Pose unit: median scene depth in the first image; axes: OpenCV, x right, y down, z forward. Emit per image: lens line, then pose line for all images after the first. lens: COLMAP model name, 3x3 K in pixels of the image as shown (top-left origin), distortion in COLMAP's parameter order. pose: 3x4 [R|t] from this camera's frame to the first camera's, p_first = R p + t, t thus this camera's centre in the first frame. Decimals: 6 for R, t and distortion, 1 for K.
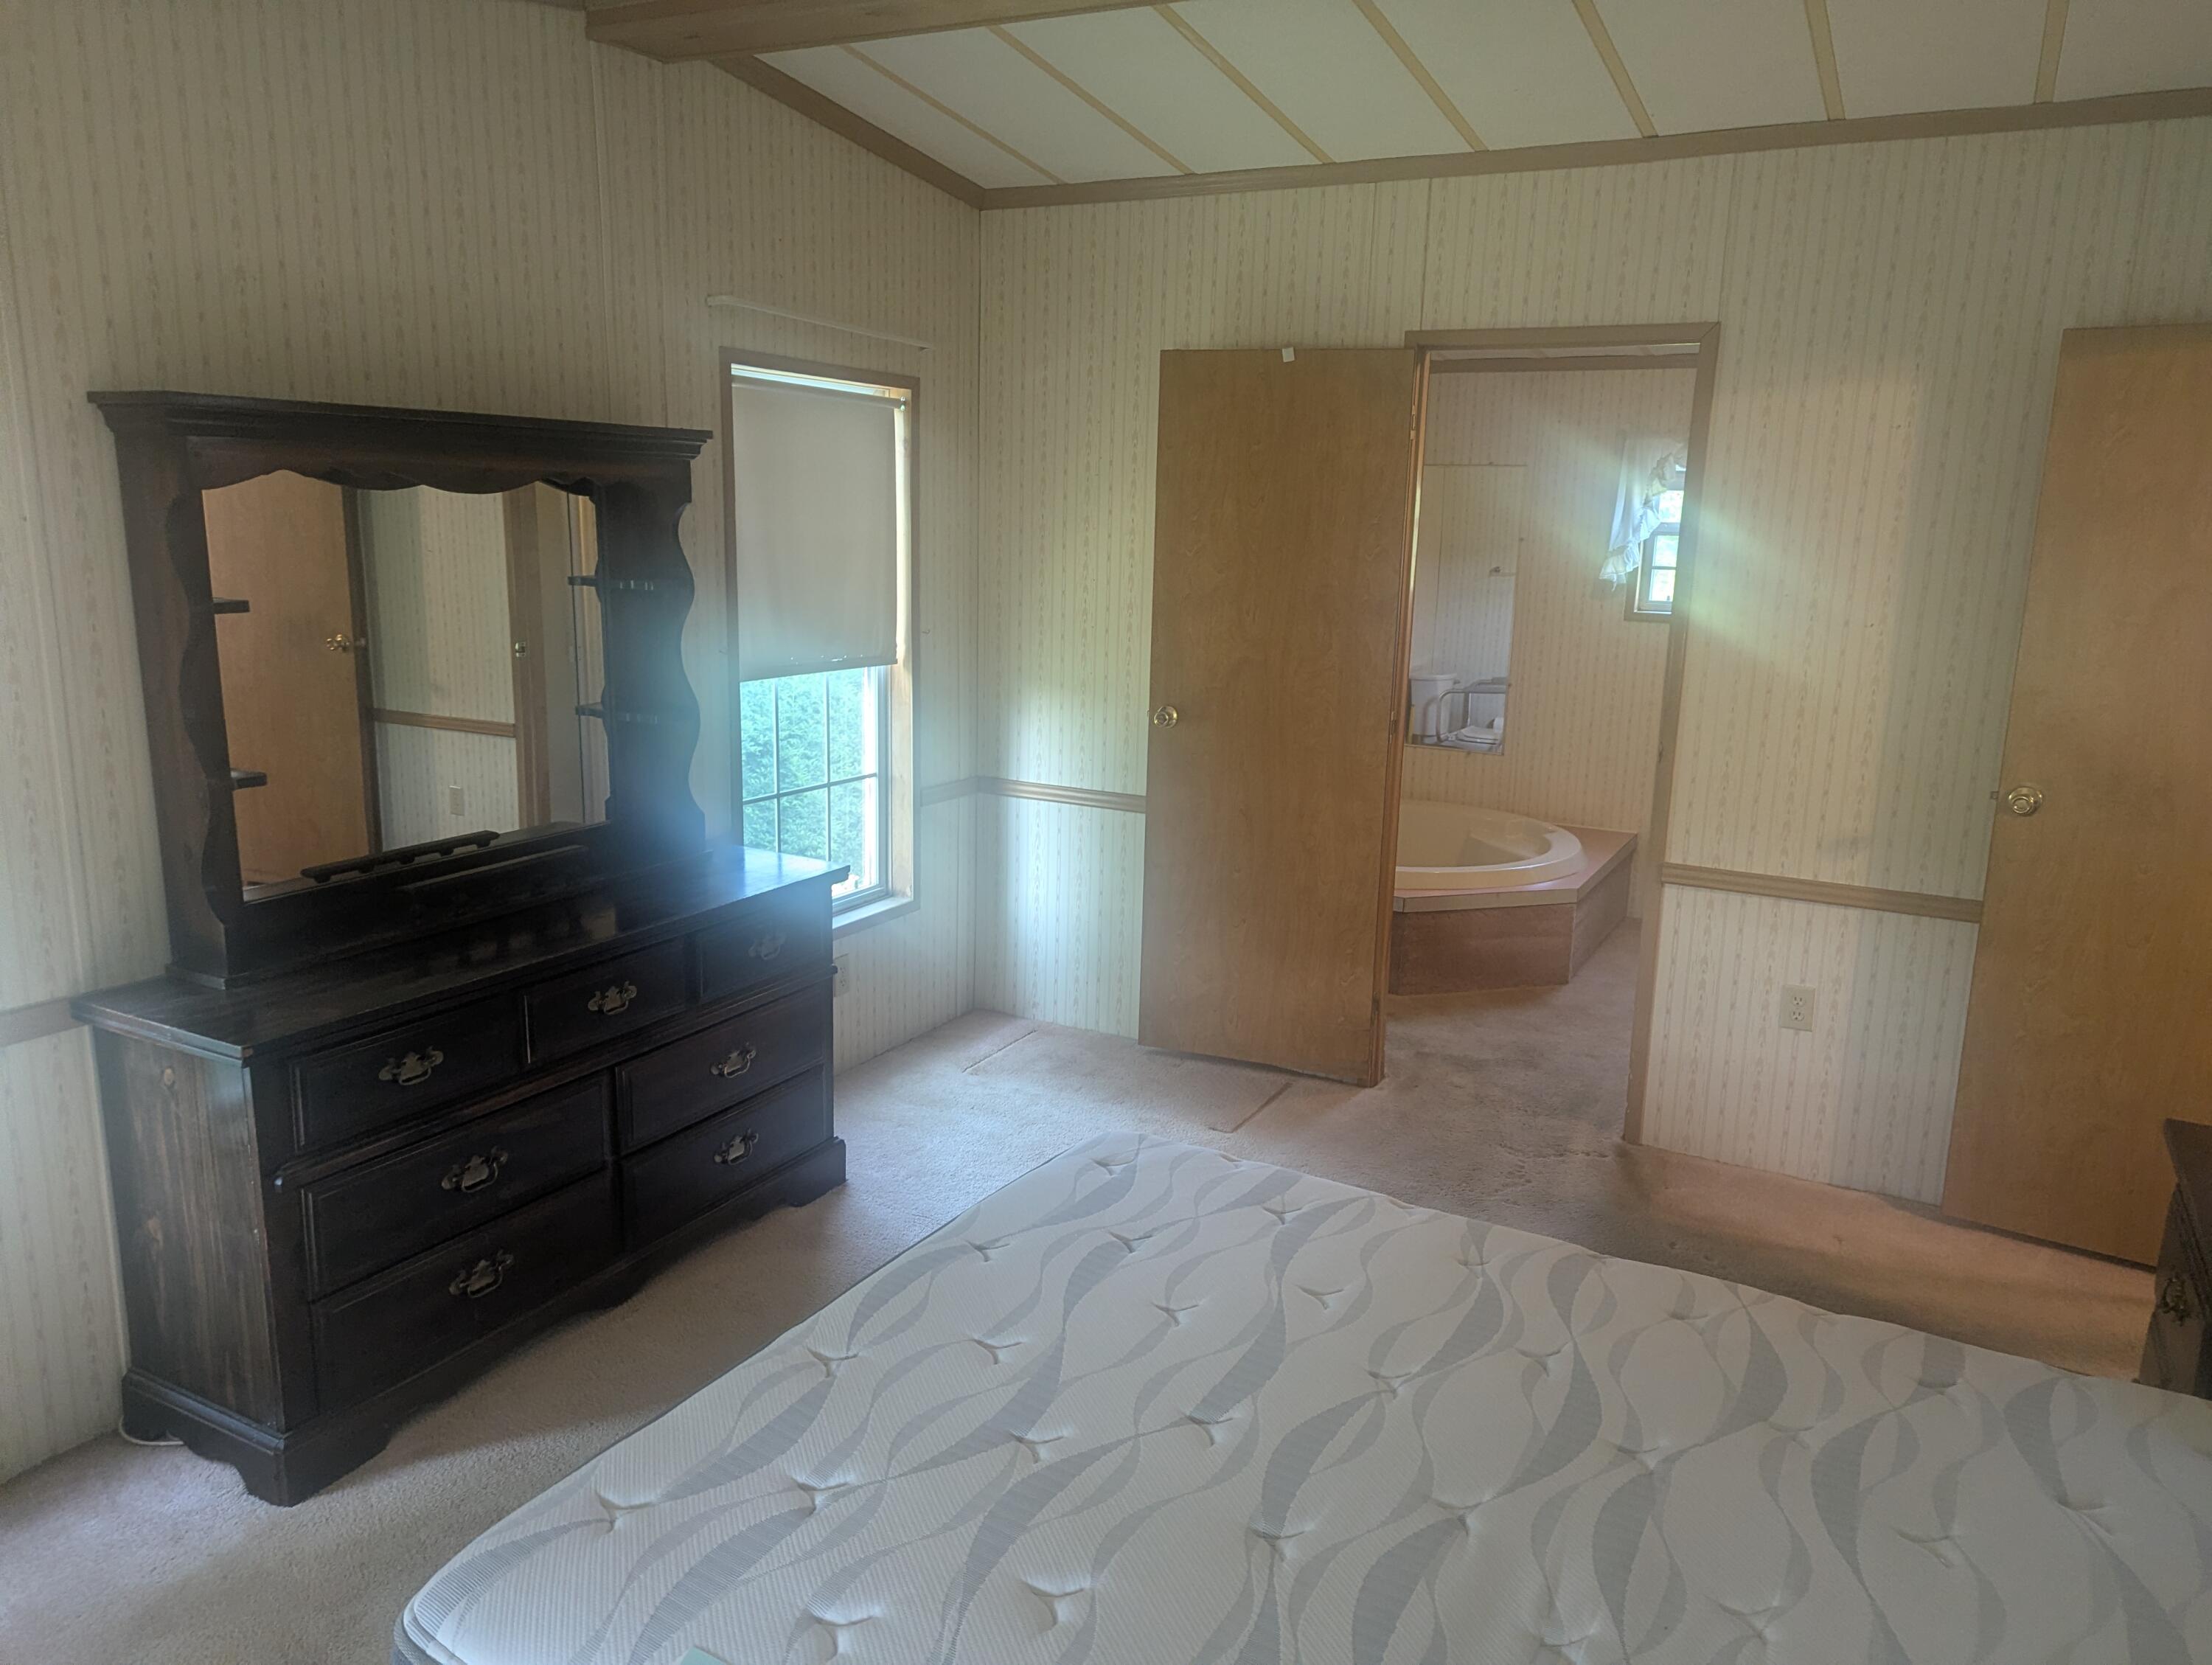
lens RADIAL K [[1616.3, 0, 1107.8], [0, 1616.3, 770.0], [0, 0, 1]] dist [0.048987, -0.003201]
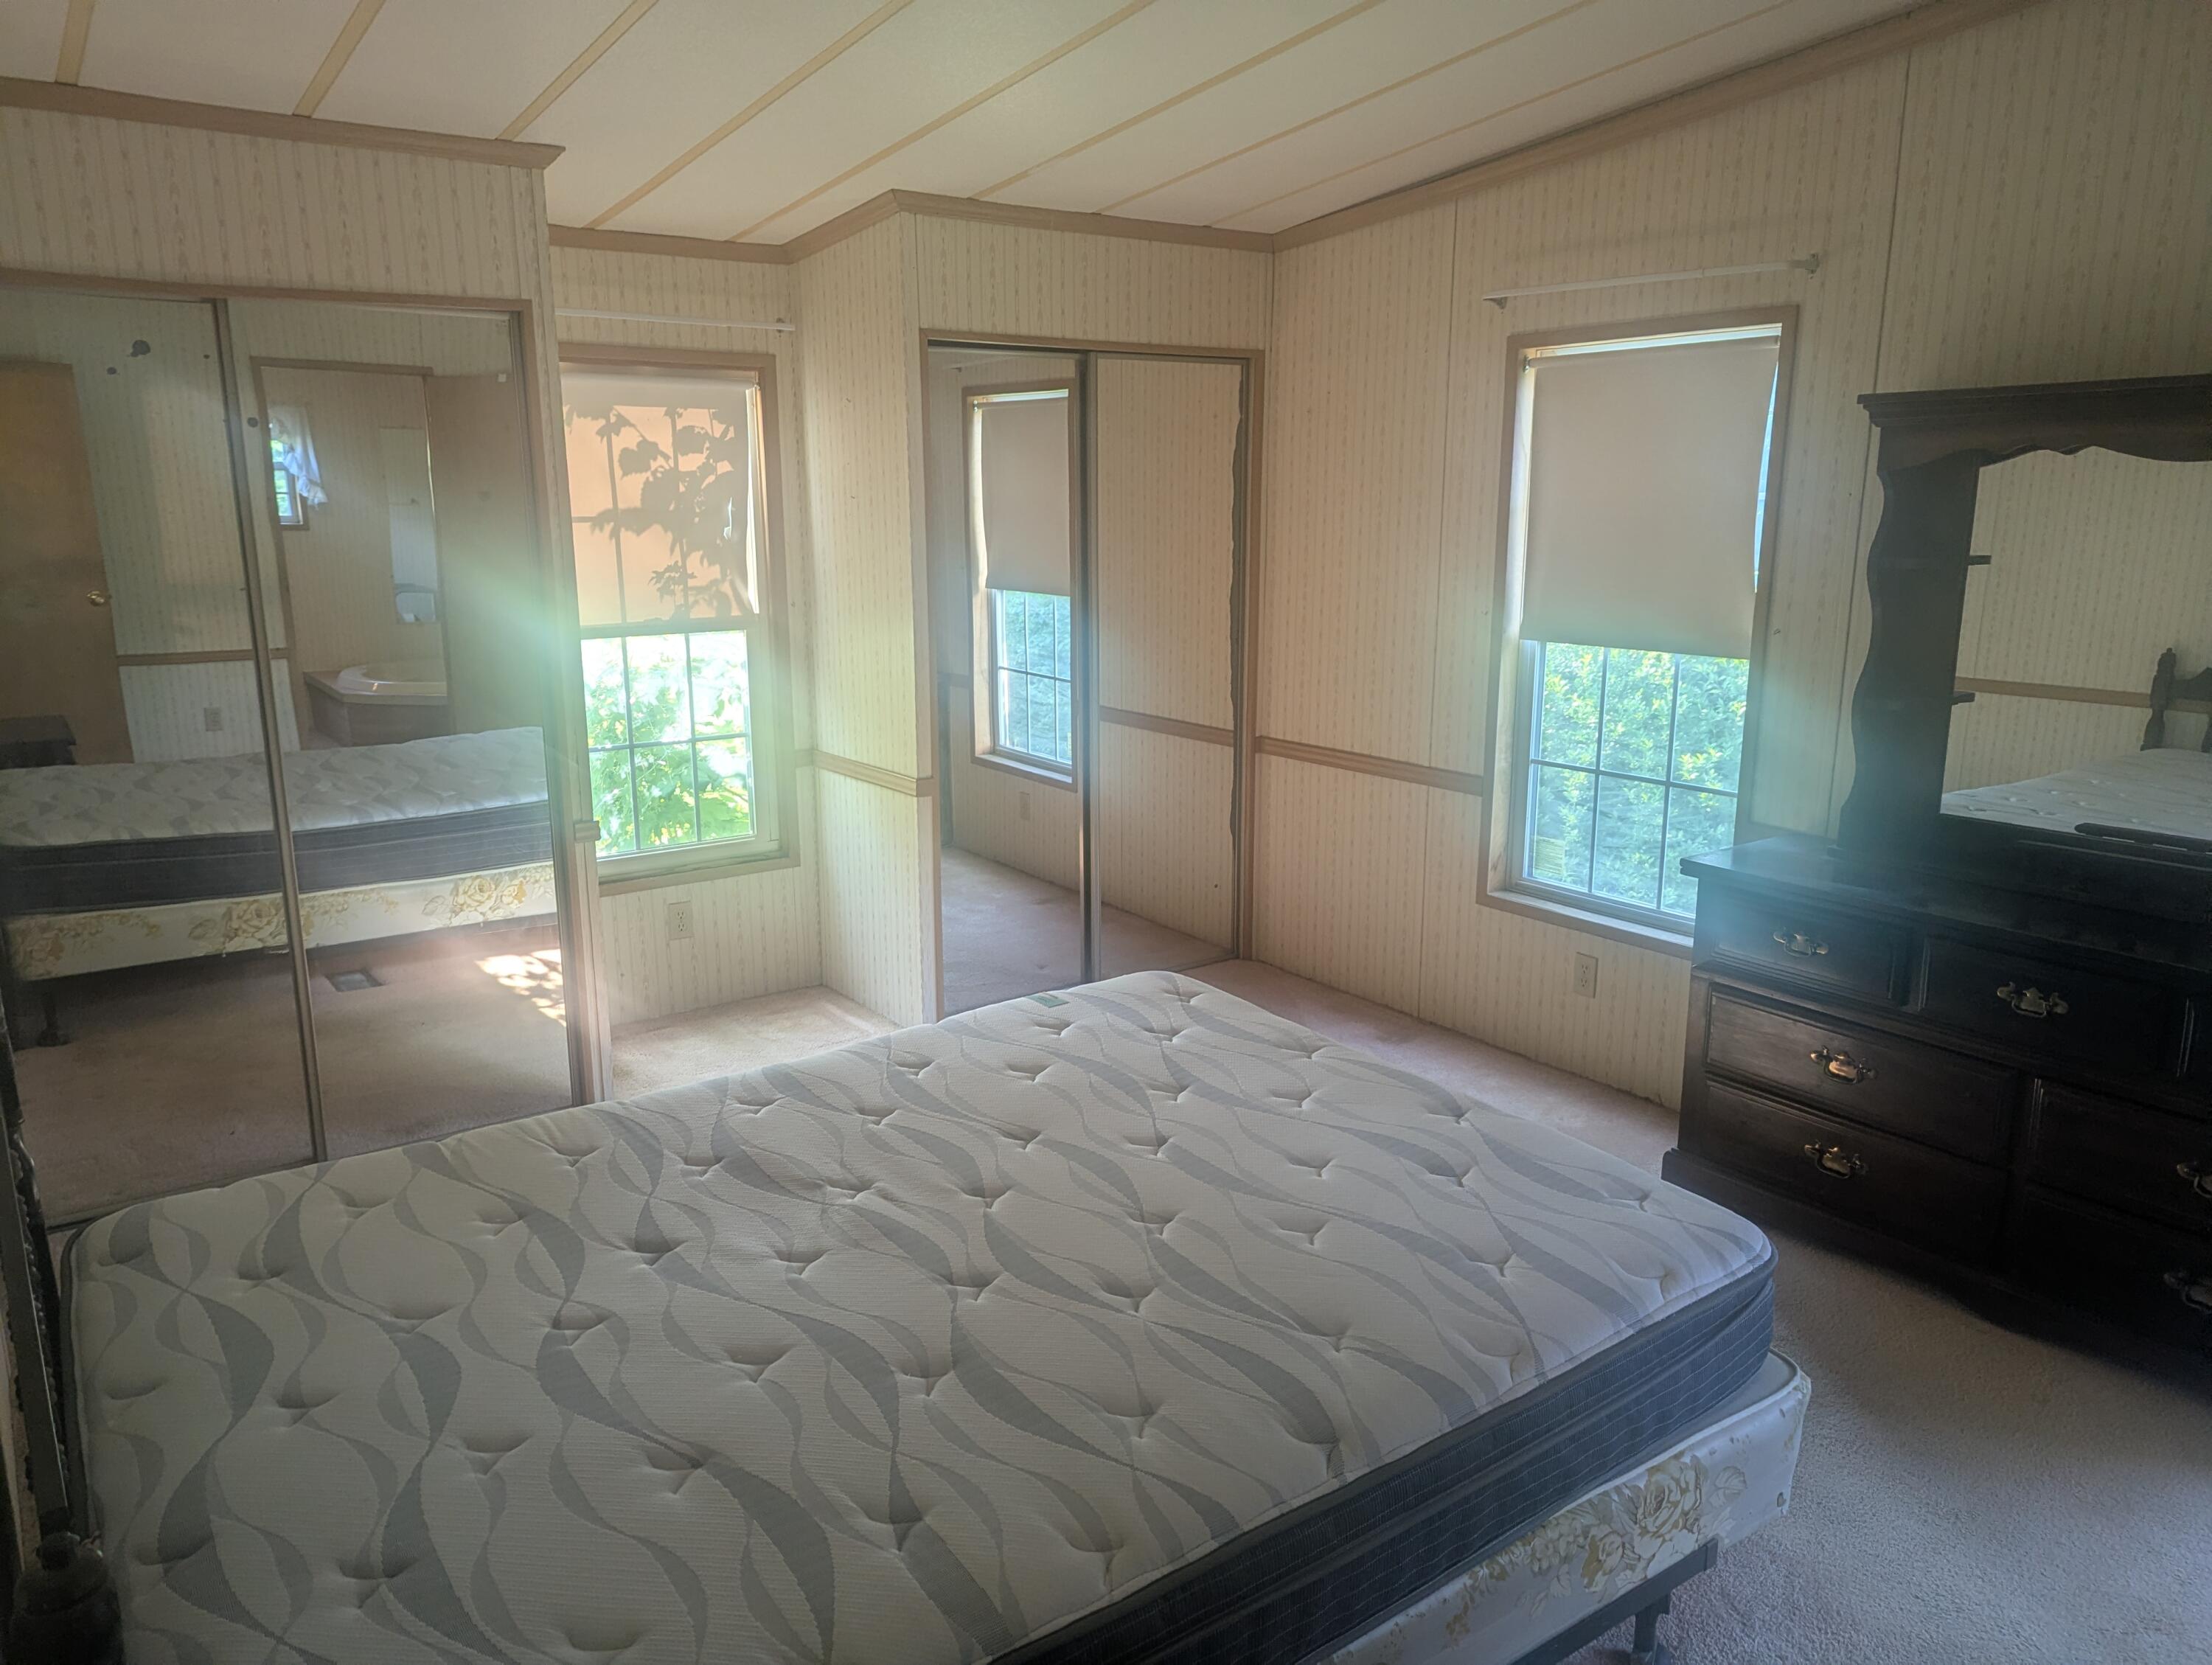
lens RADIAL K [[1554.8, 0, 1110.0], [0, 1554.8, 847.3], [0, 0, 1]] dist [0.080862, -0.068877]
pose [[-0.439127, 0.173453, -0.881522, 1.022796], [-0.169365, 0.947612, 0.270826, -0.146533], [0.882317, 0.268226, -0.386745, 1.237447]]
